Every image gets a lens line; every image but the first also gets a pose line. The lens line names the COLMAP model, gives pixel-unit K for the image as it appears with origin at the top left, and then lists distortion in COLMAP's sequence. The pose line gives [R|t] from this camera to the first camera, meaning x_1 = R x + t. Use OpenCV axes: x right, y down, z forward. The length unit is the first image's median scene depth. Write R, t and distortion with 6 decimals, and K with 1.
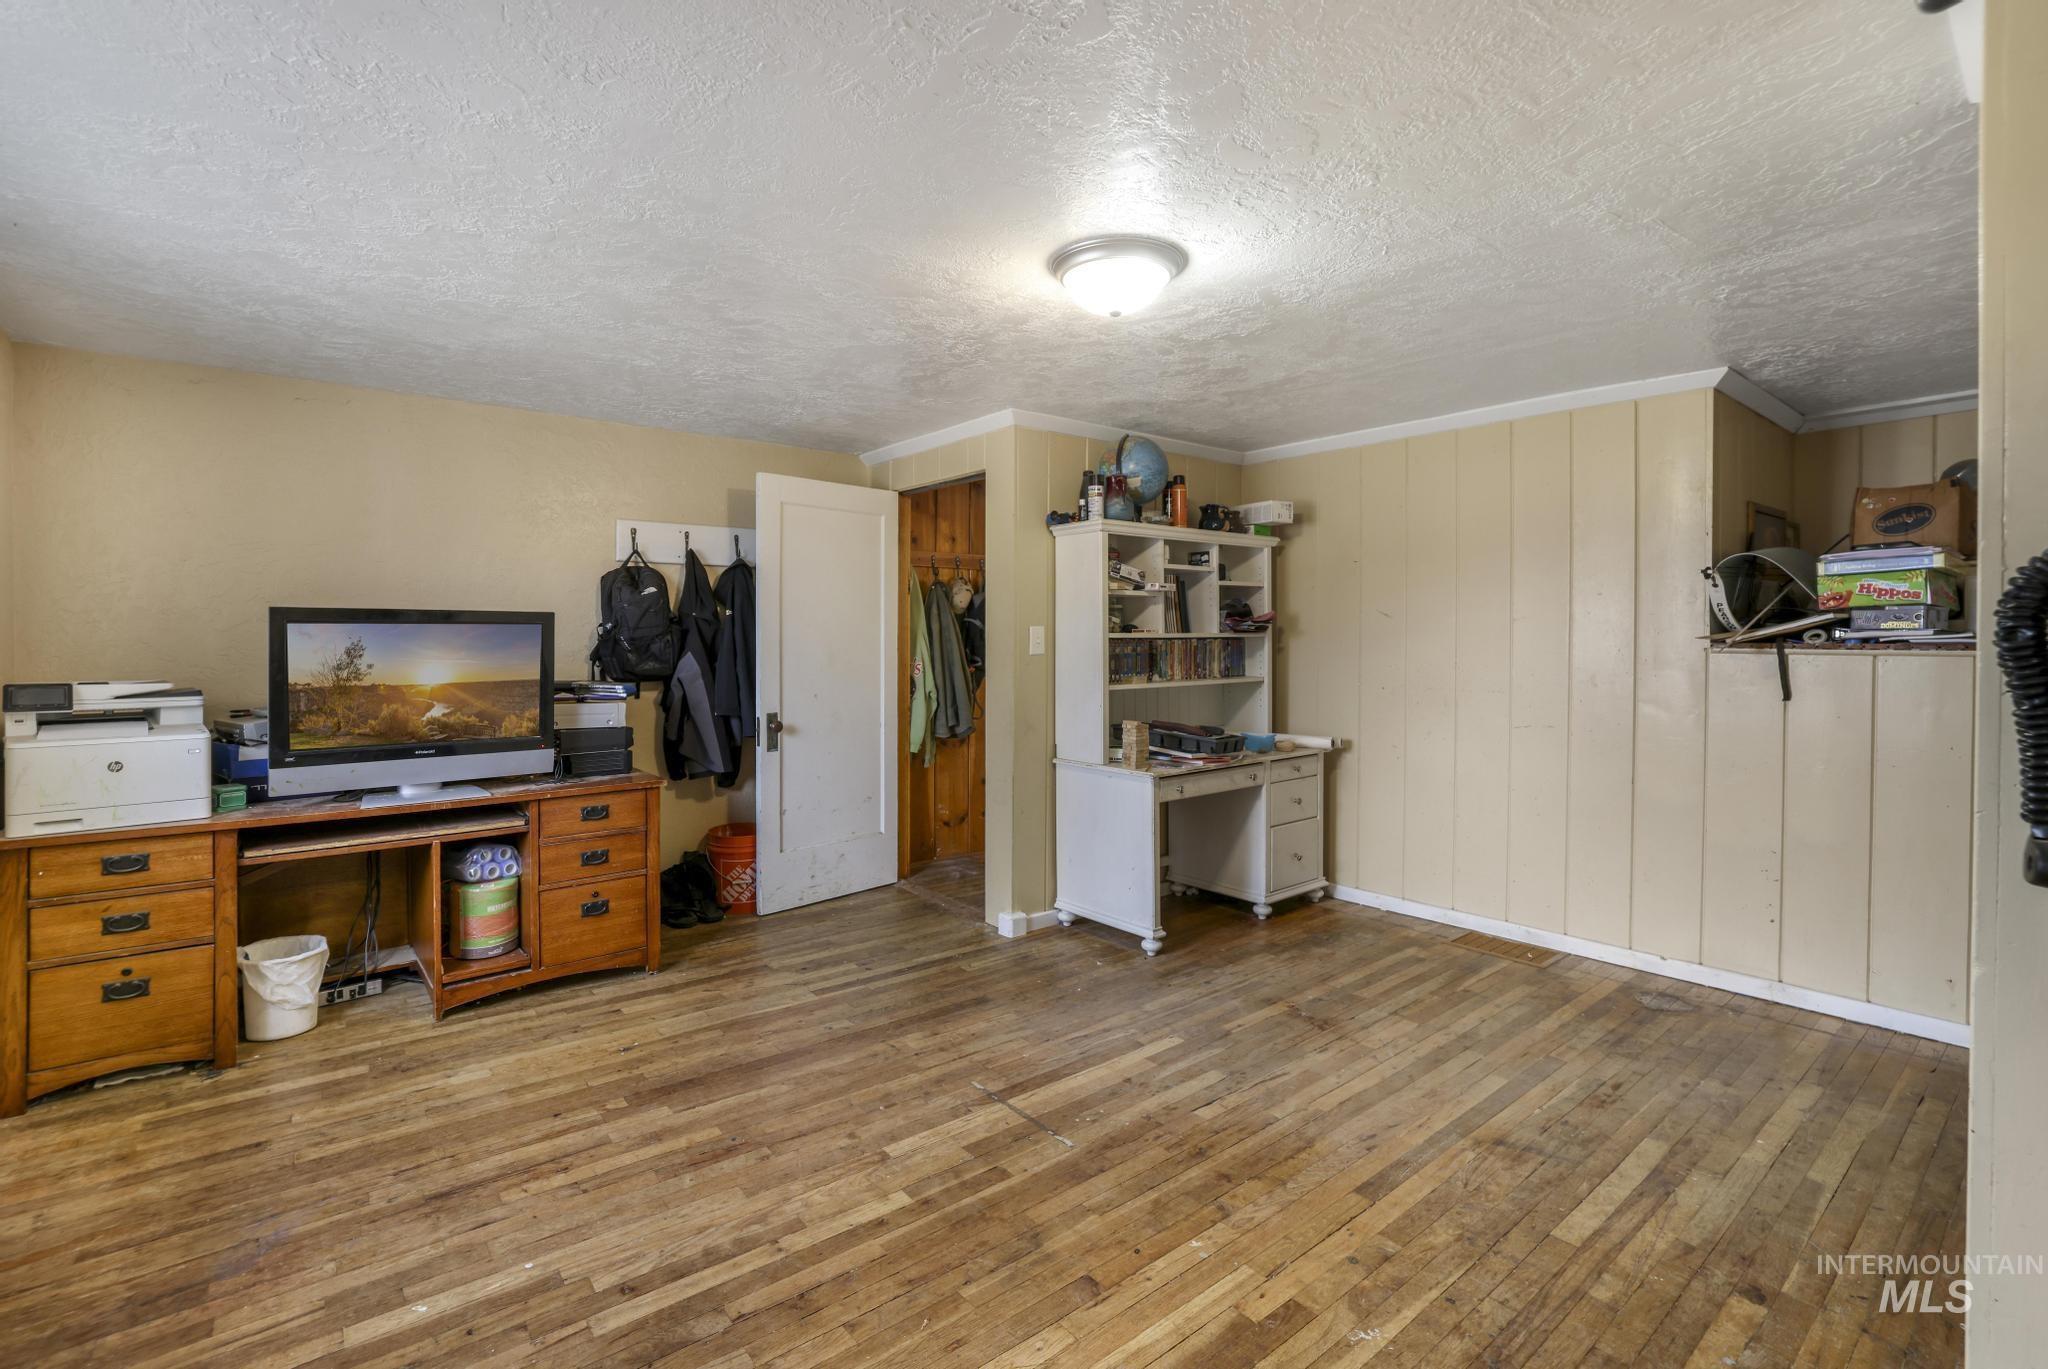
lens RADIAL K [[910.6, 0, 1021.7], [0, 910.6, 653.4], [0, 0, 1]] dist [-0.035597, 0.008656]
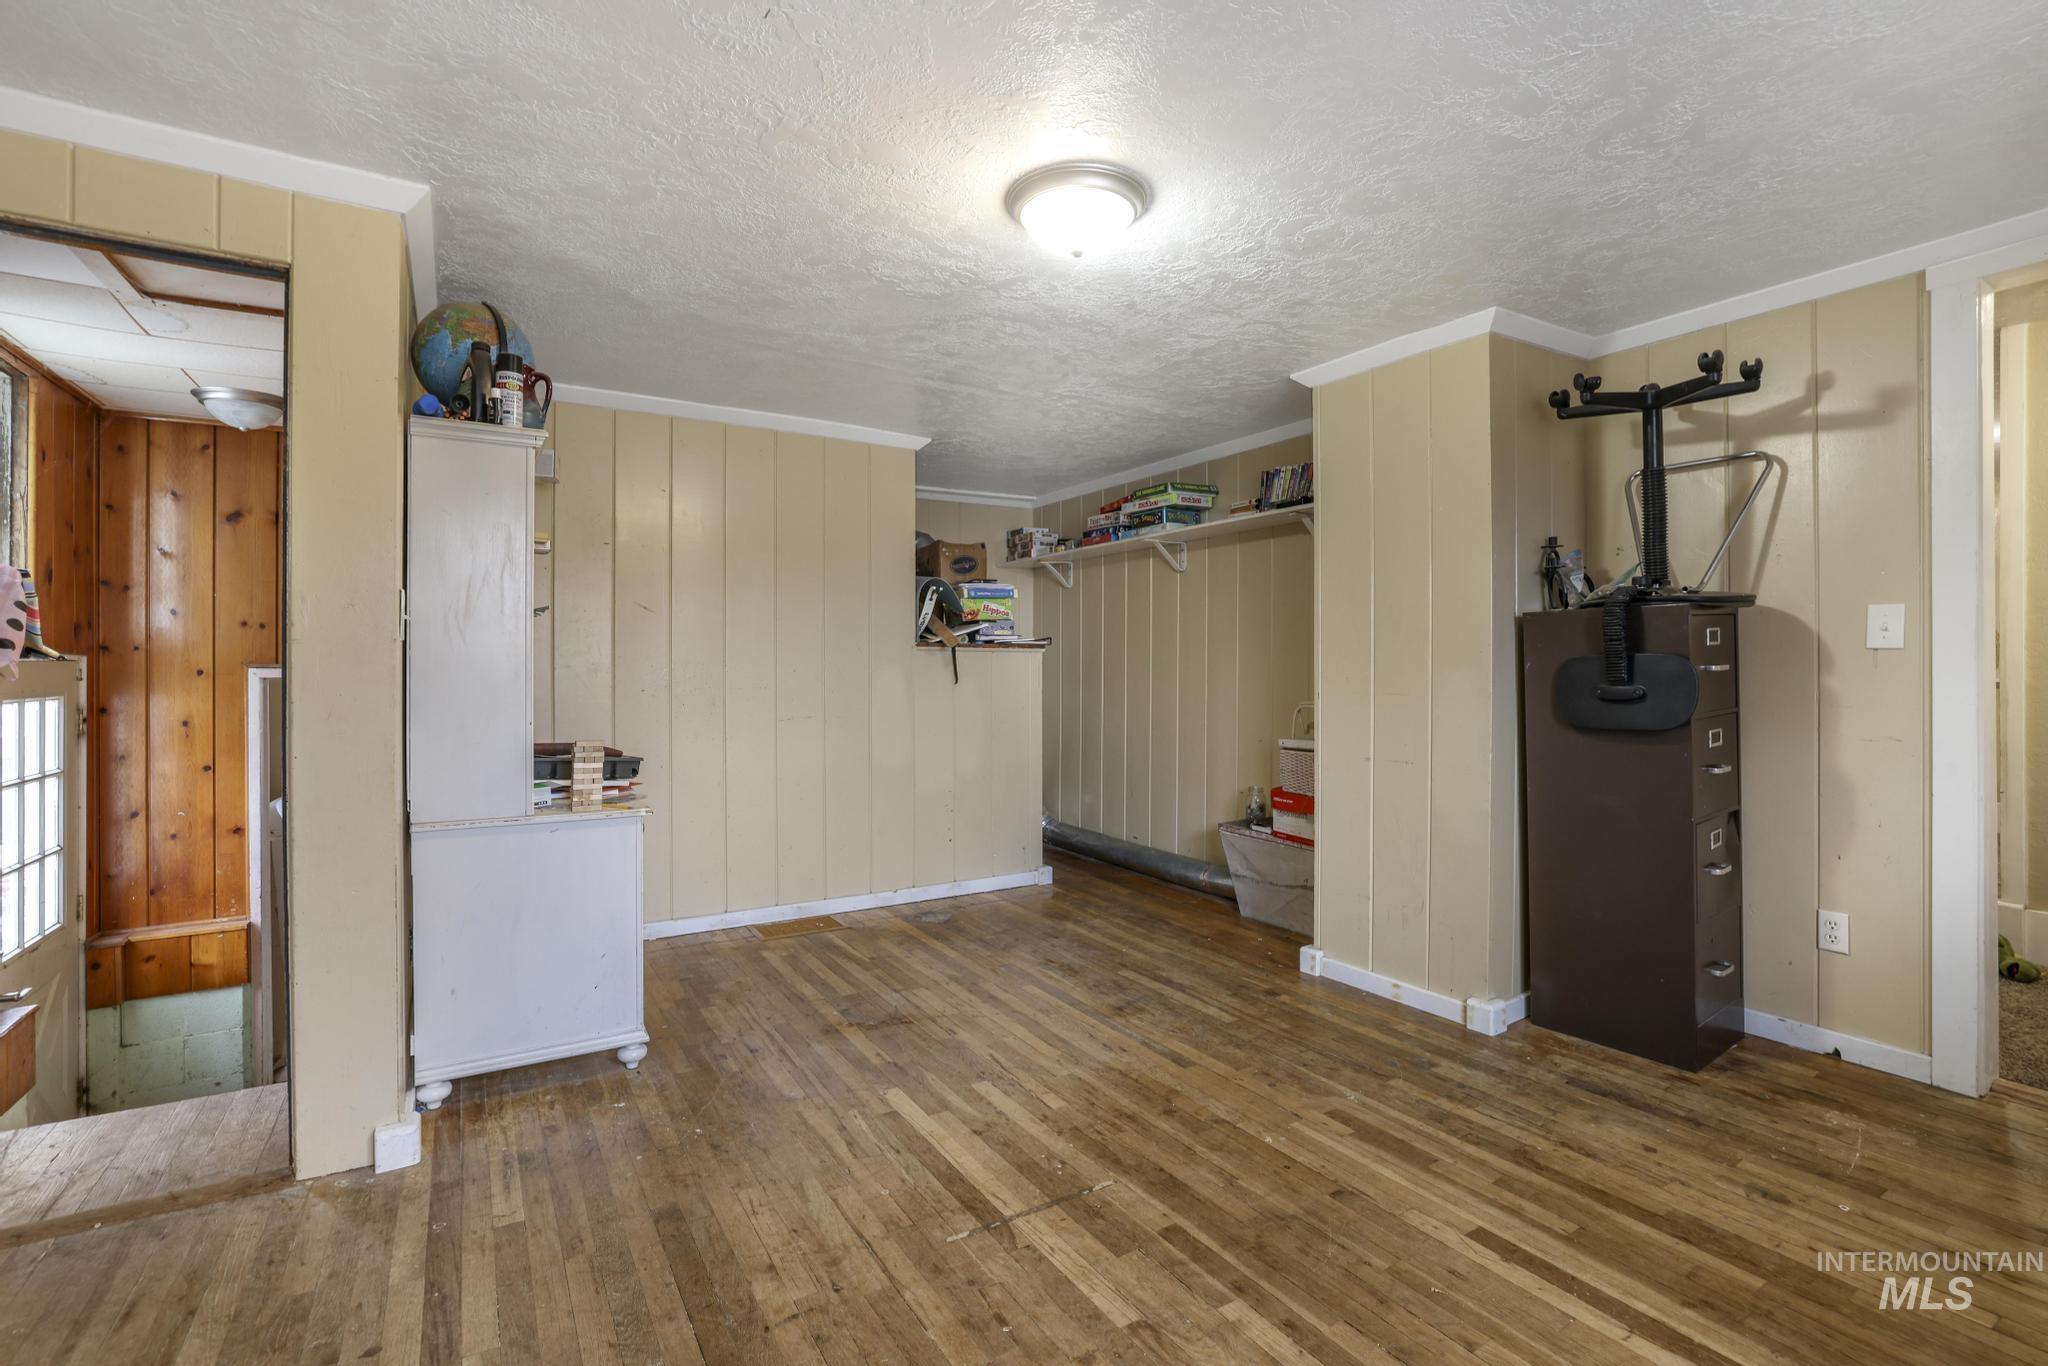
lens RADIAL K [[936.1, 0, 1027.2], [0, 936.1, 667.0], [0, 0, 1]] dist [-0.030478, 0.001440]
pose [[0.124572, 0.000743, 0.992210, -0.709148], [0.016098, 0.999867, -0.002770, 0.037639], [-0.992080, 0.016318, 0.124544, 0.800976]]
